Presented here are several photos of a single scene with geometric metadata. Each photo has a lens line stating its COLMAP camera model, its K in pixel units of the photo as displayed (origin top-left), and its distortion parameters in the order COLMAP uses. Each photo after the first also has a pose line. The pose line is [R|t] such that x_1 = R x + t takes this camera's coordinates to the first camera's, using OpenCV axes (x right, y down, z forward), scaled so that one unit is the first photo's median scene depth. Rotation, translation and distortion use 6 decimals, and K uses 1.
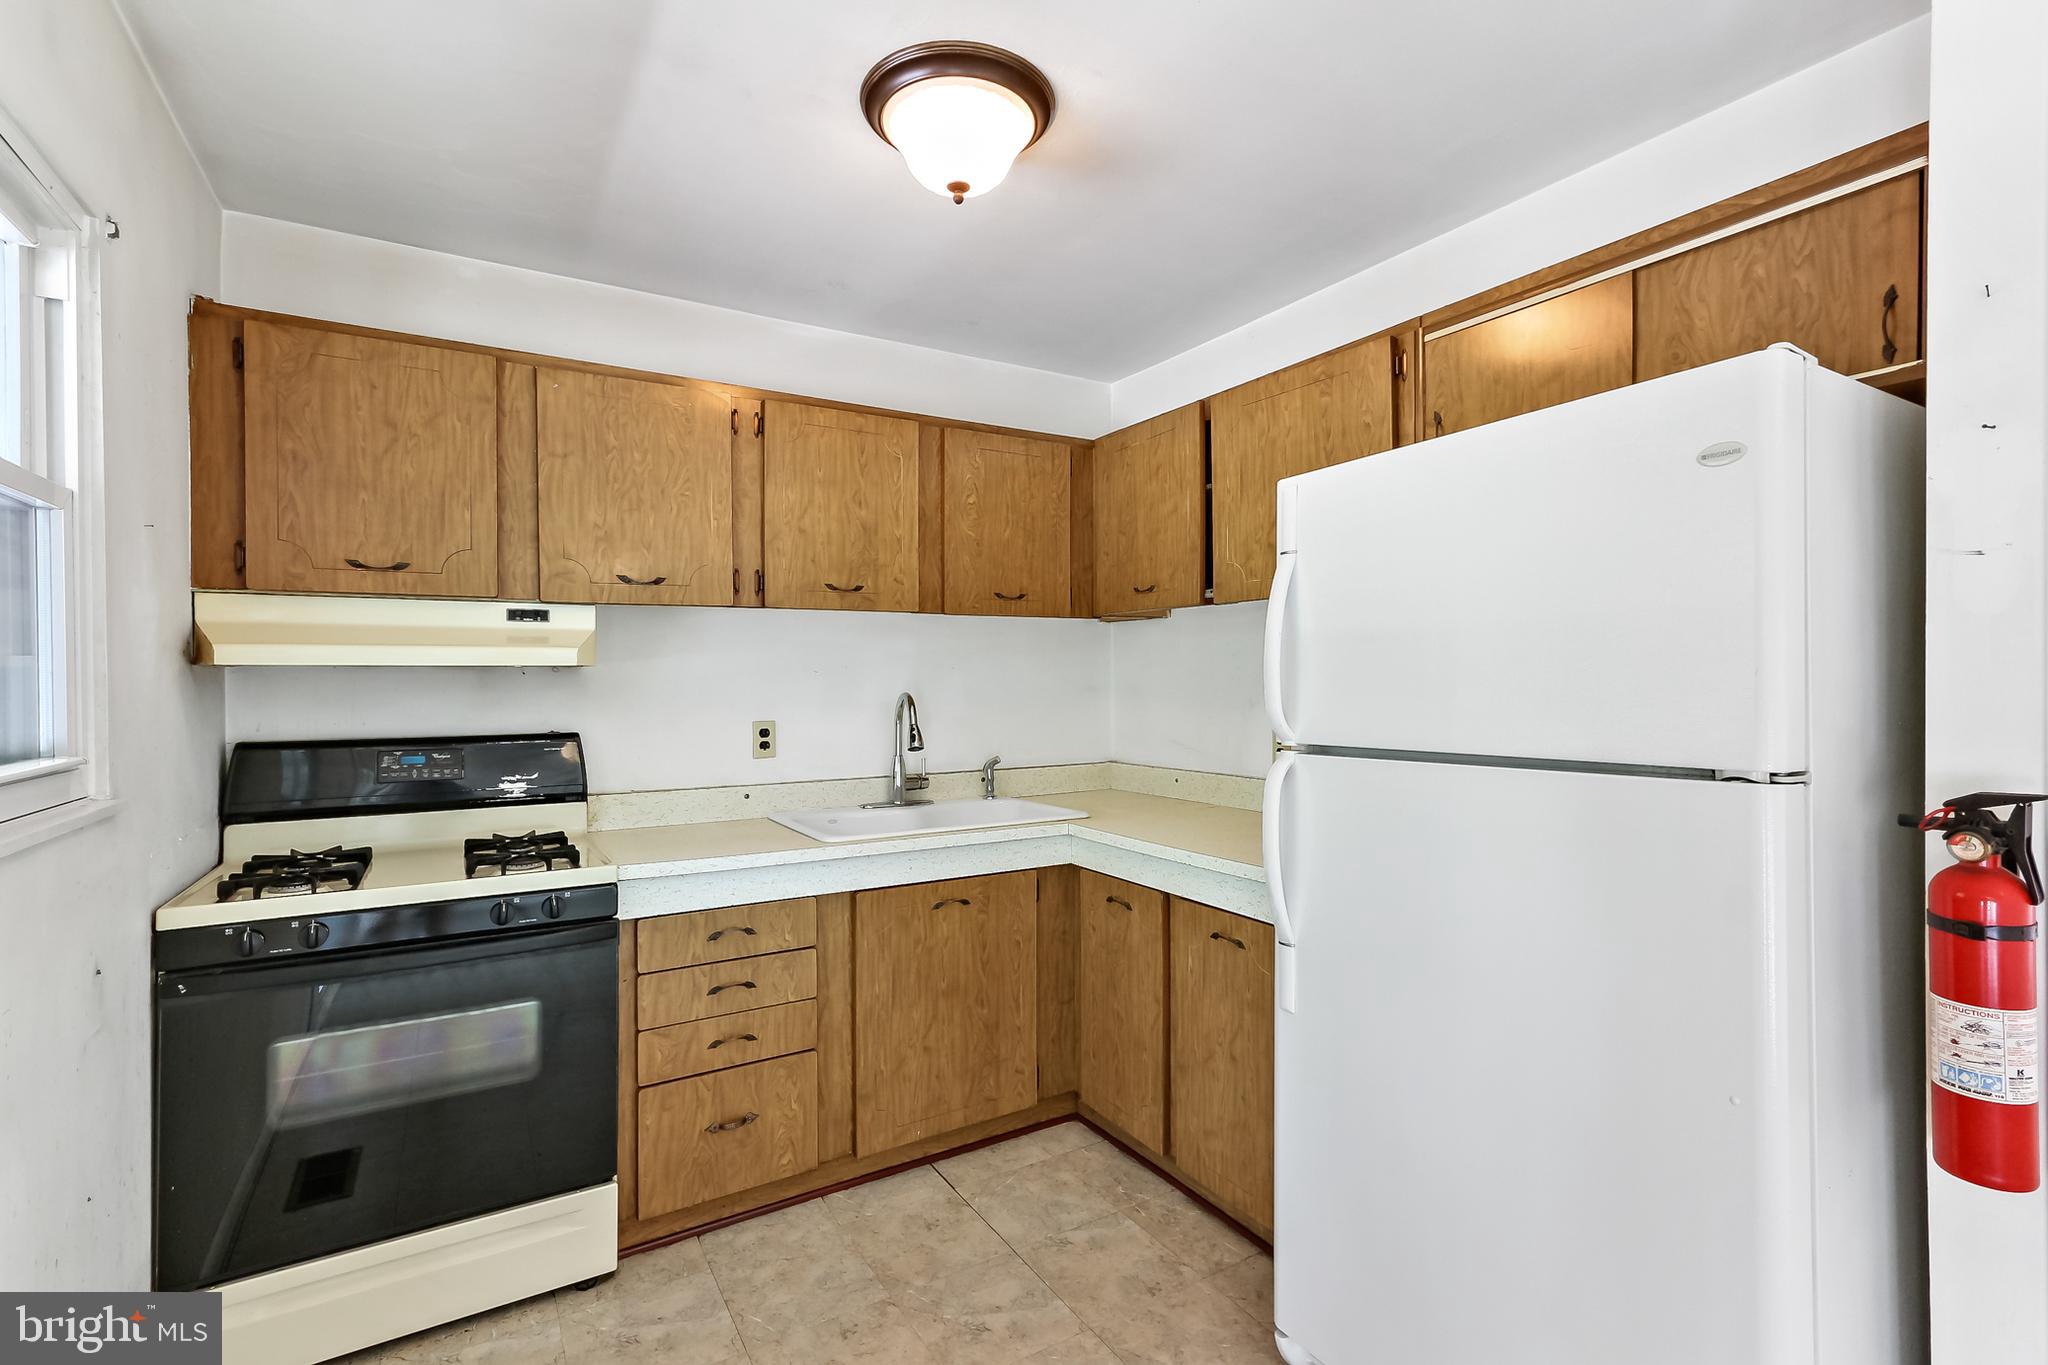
lens RADIAL K [[936.1, 0, 1031.5], [0, 936.1, 679.6], [0, 0, 1]] dist [0.002936, 0.000469]
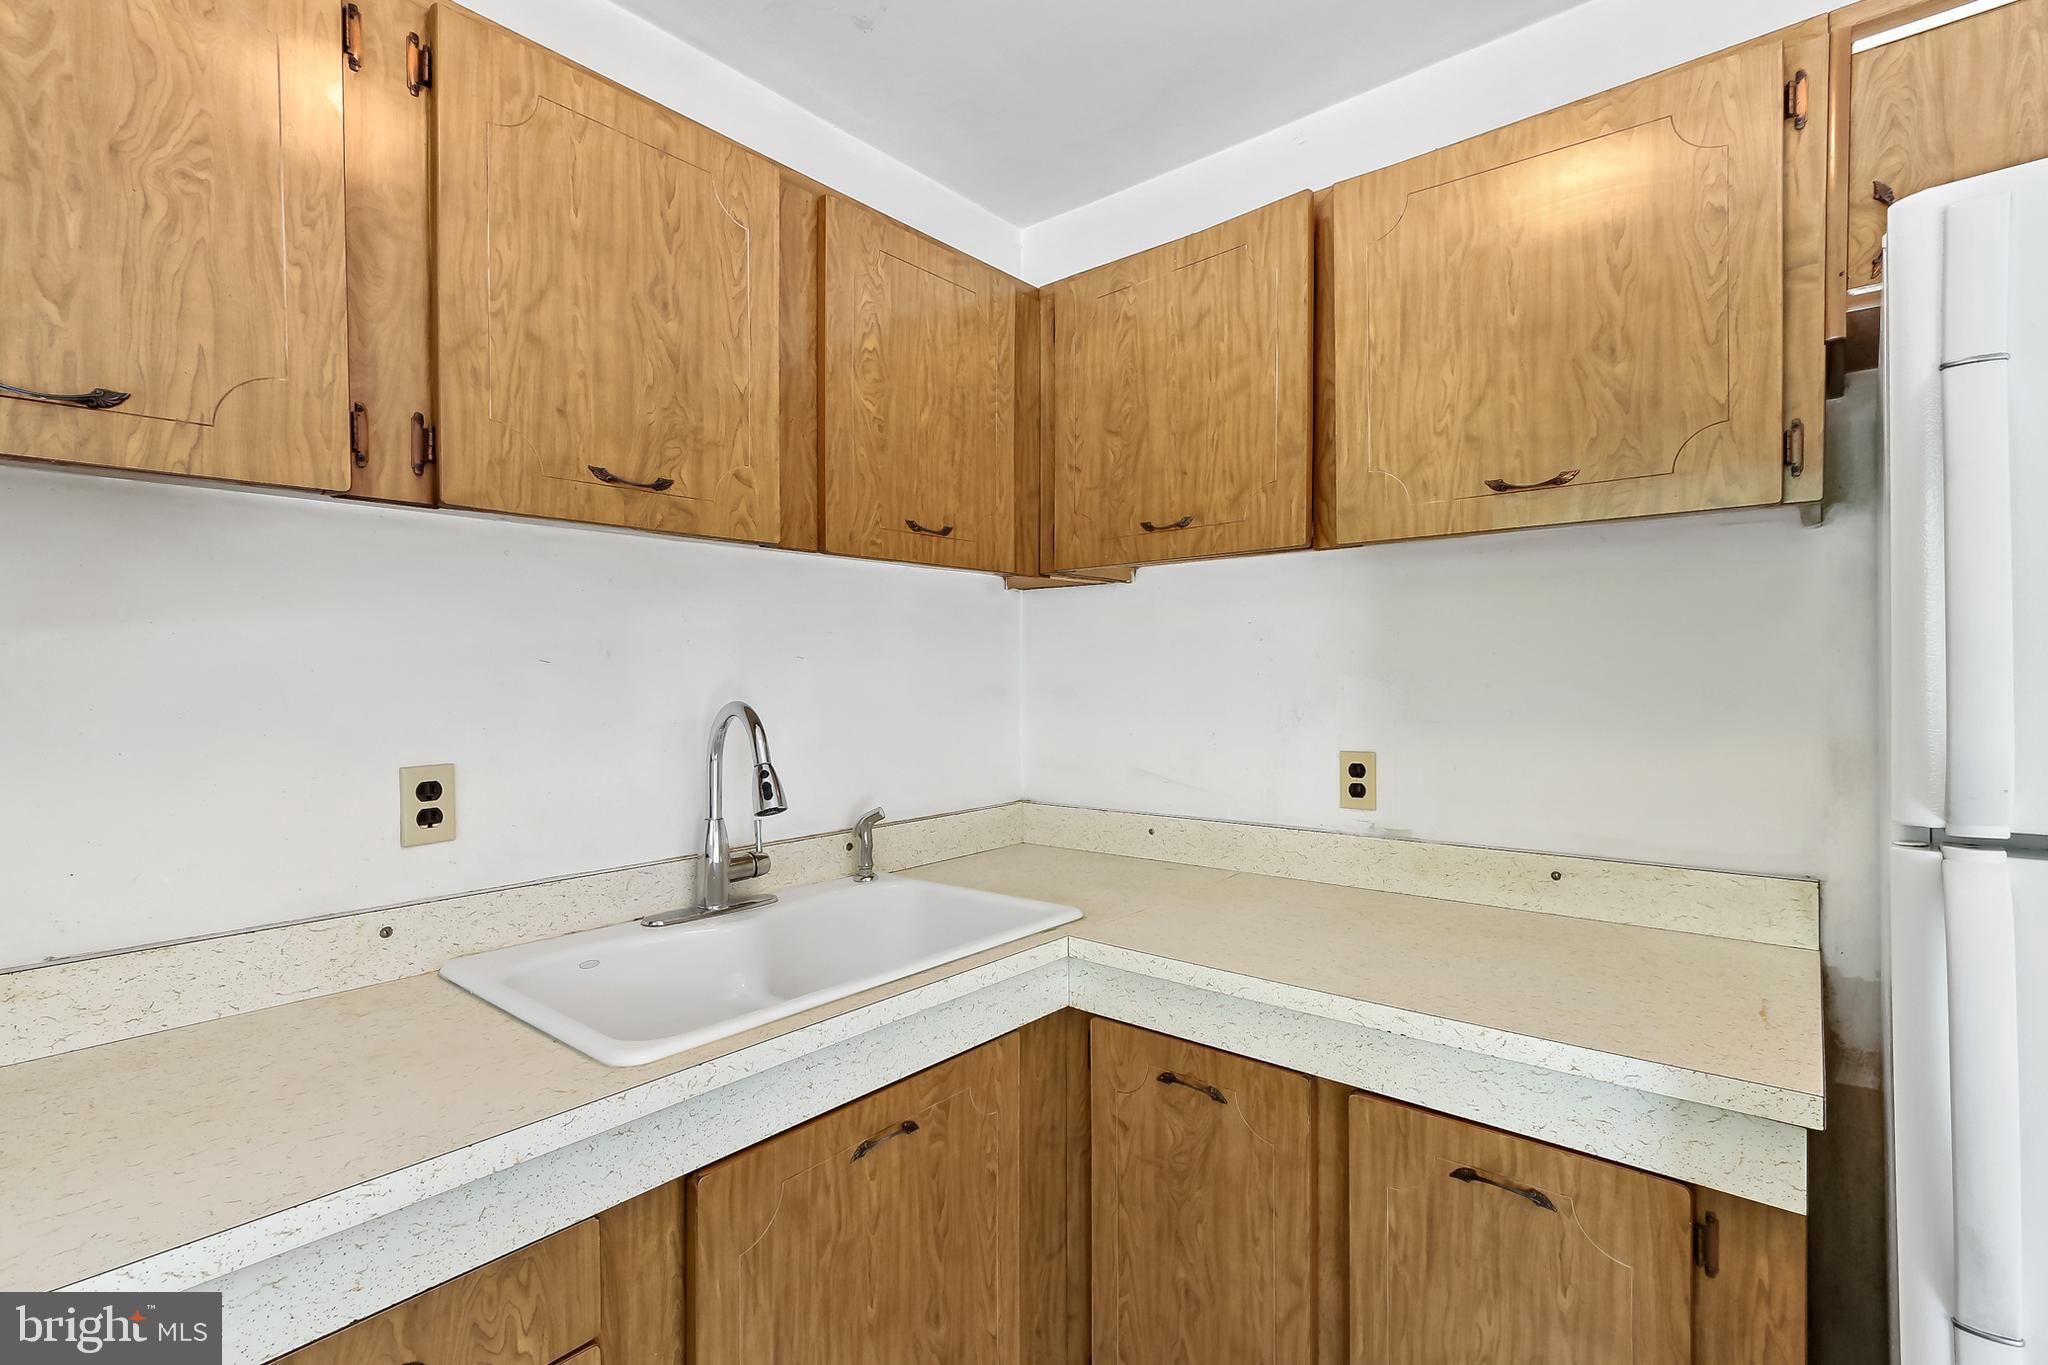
lens RADIAL K [[936.1, 0, 1031.9], [0, 936.1, 683.4], [0, 0, 1]] dist [0.002936, 0.000469]
pose [[0.946964, -0.003603, 0.321319, -0.174165], [0.001486, 0.999976, 0.006832, 0.000097], [-0.321336, -0.005992, 0.946946, 0.533211]]
